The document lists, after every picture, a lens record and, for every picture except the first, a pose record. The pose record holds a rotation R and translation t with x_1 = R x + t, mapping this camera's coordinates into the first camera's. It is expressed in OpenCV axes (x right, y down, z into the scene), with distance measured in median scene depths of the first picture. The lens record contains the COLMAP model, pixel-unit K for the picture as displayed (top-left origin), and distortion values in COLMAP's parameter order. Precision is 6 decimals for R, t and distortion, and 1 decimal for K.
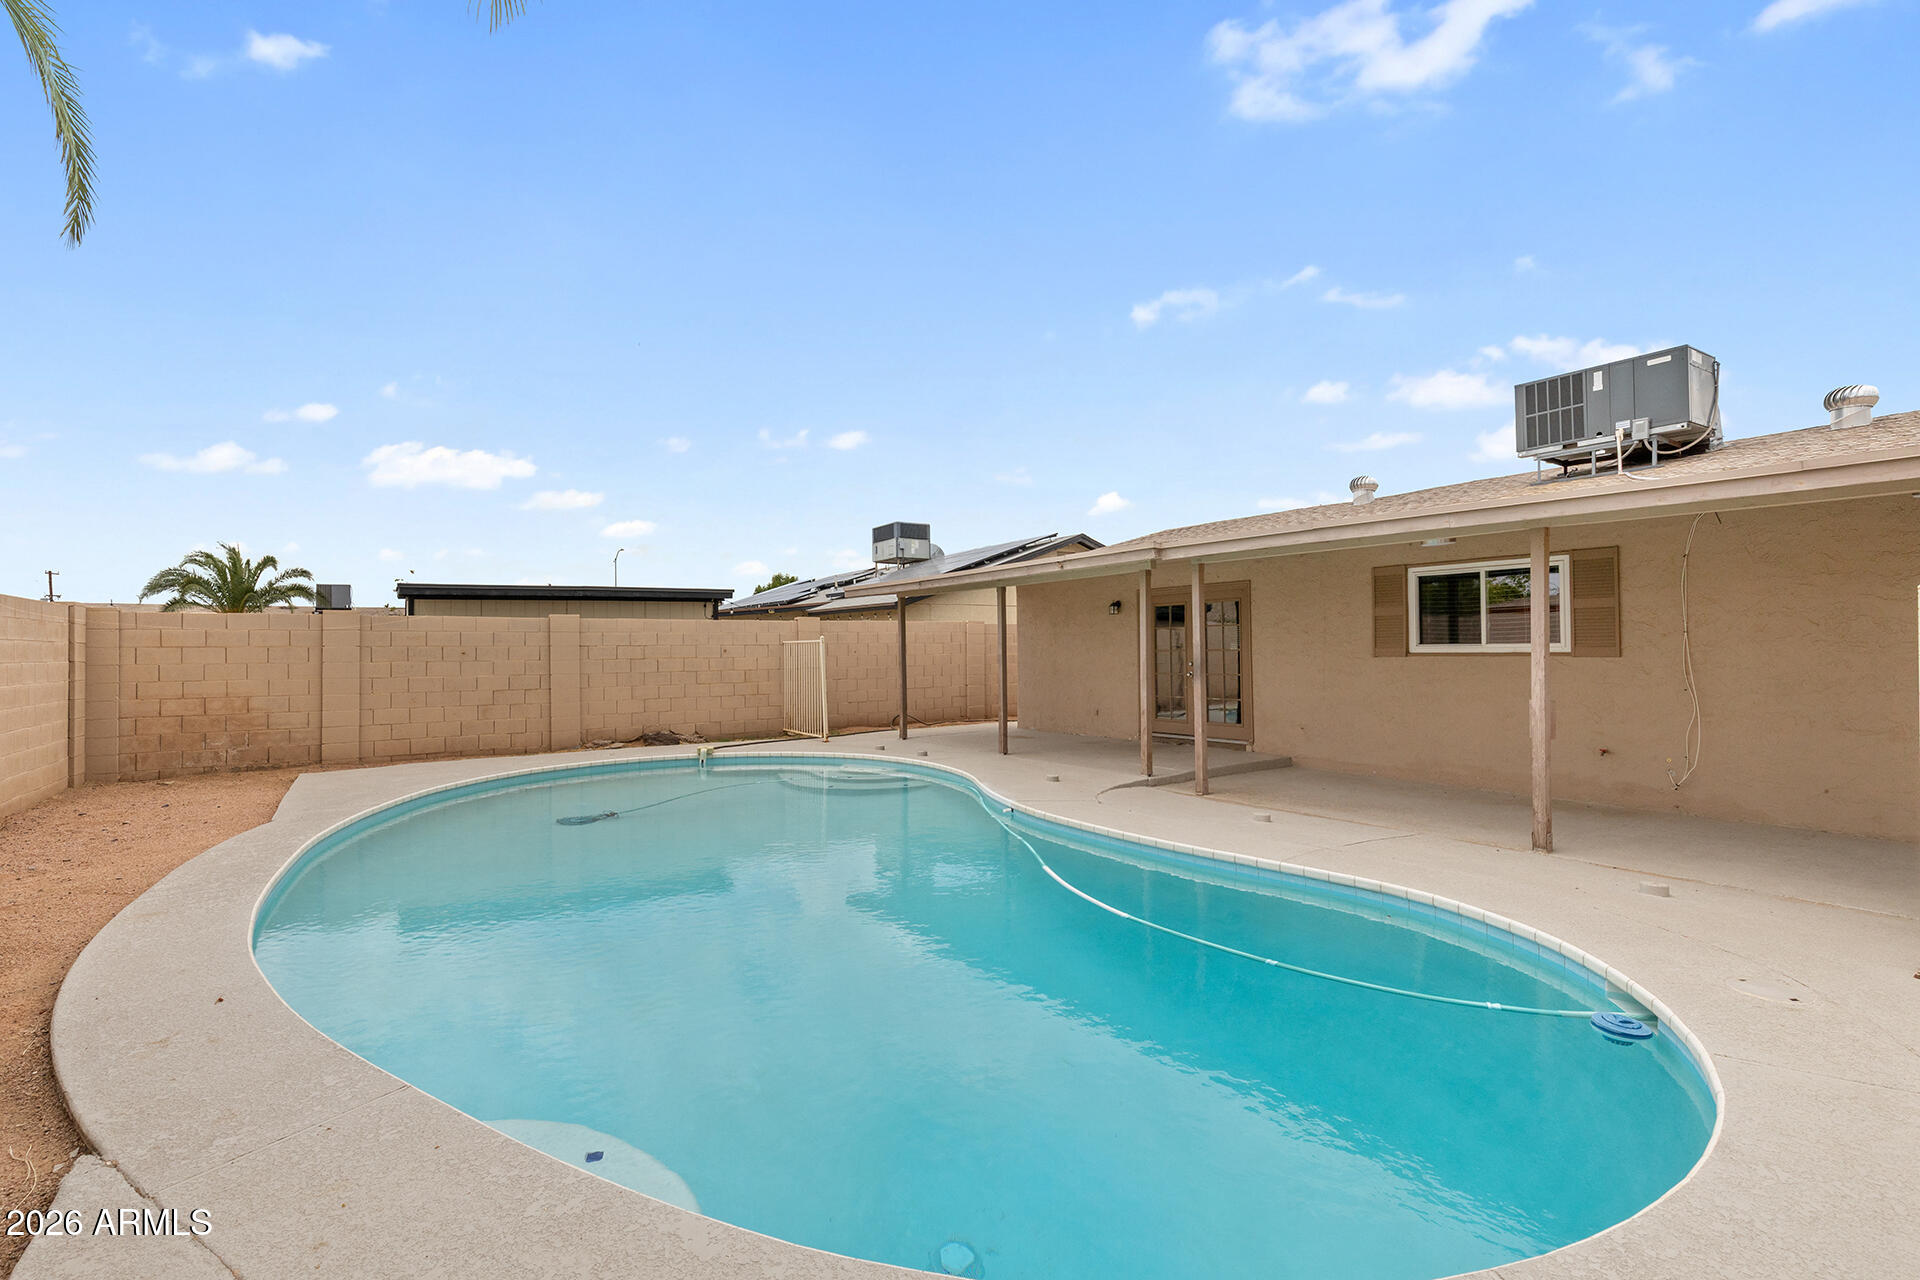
lens RADIAL K [[869.6, 0, 956.5], [0, 869.6, 643.4], [0, 0, 1]] dist [0.011074, 0.000014]
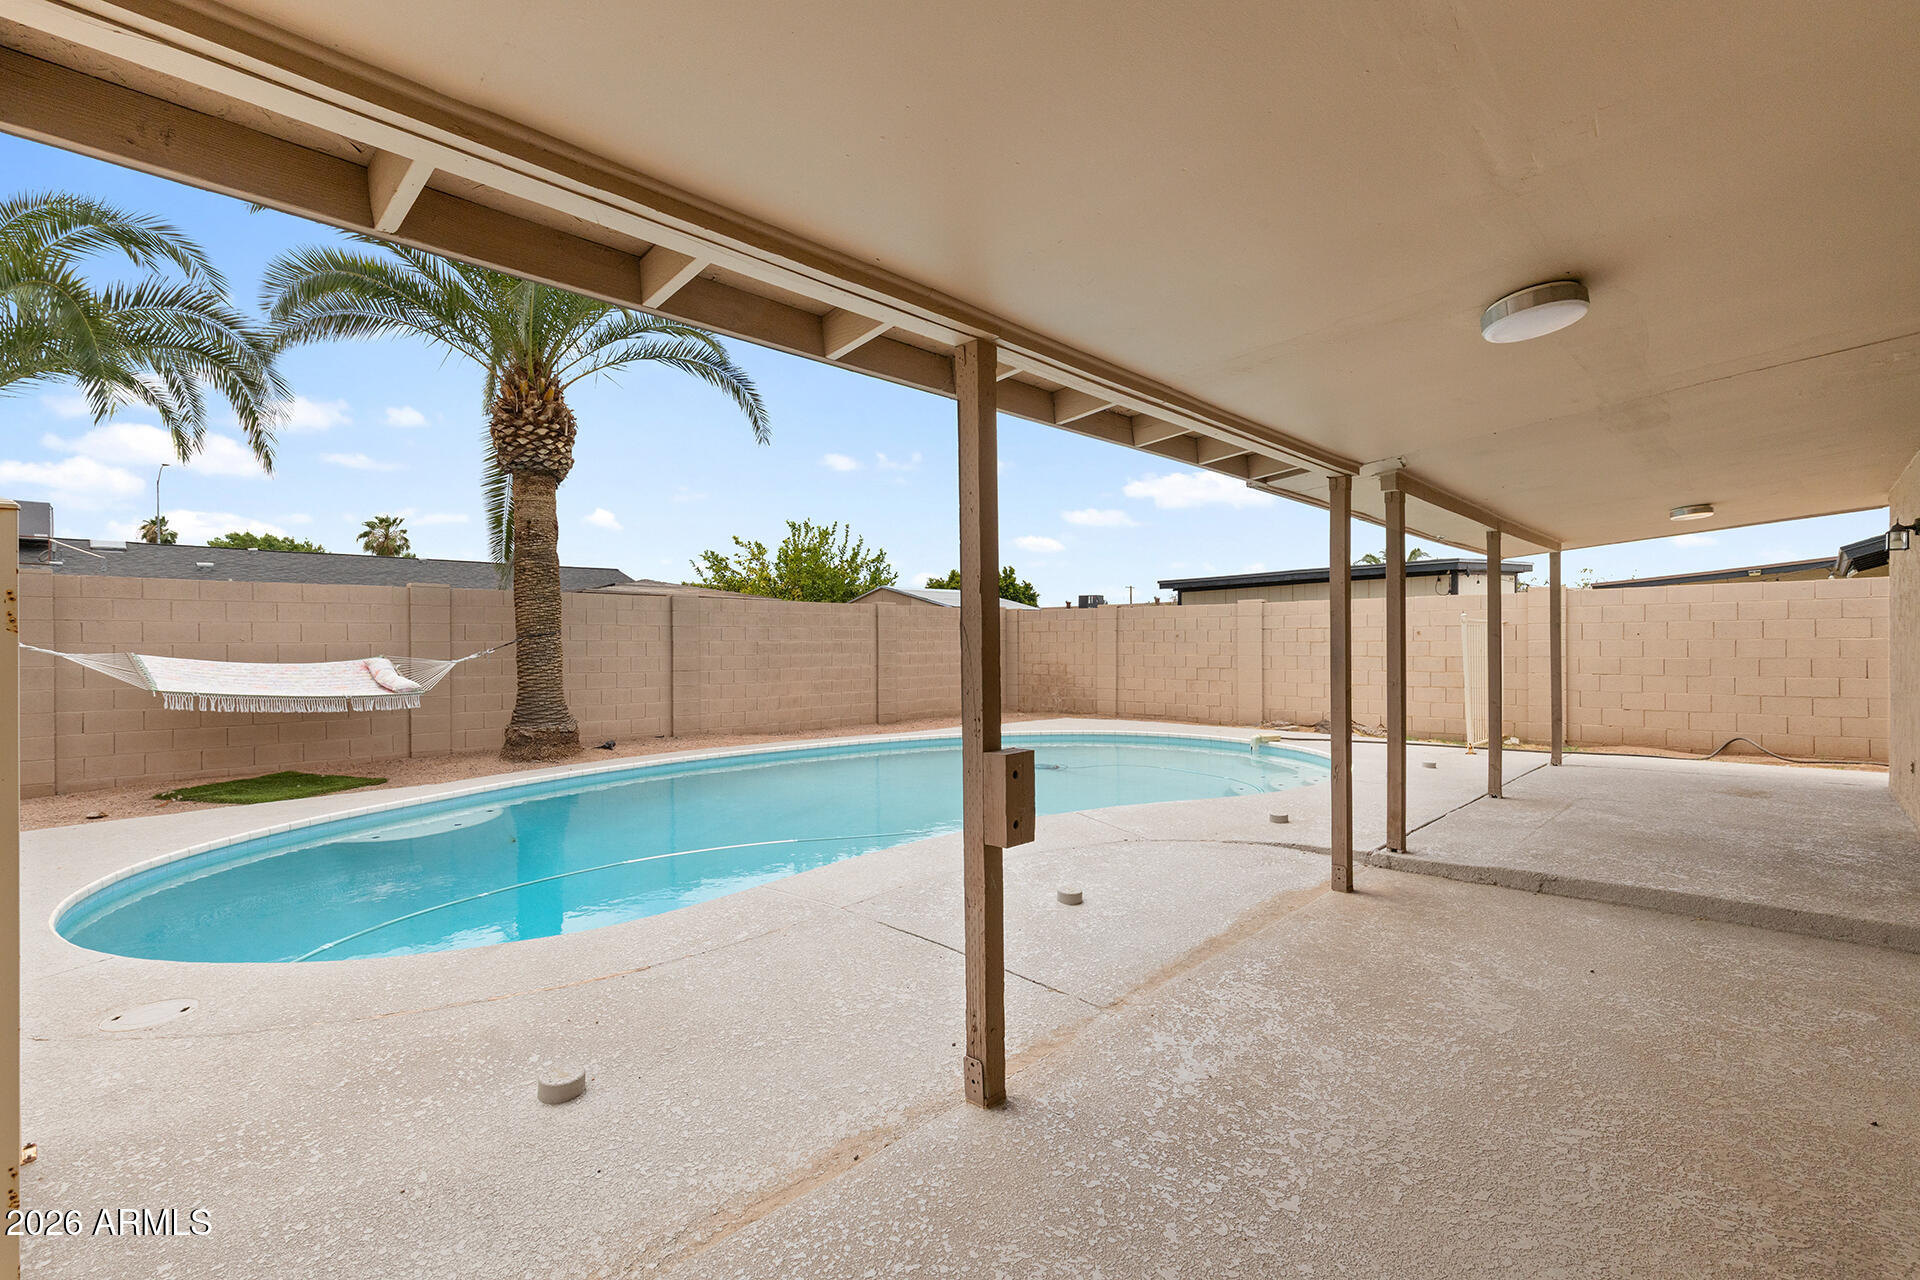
lens RADIAL K [[869.6, 0, 956.5], [0, 869.6, 643.4], [0, 0, 1]] dist [0.011074, 0.000014]
pose [[0.199687, 0.011232, -0.979795, 0.678220], [0.009780, 0.999862, 0.013455, 0.003315], [0.979811, -0.012269, 0.199550, 0.570012]]
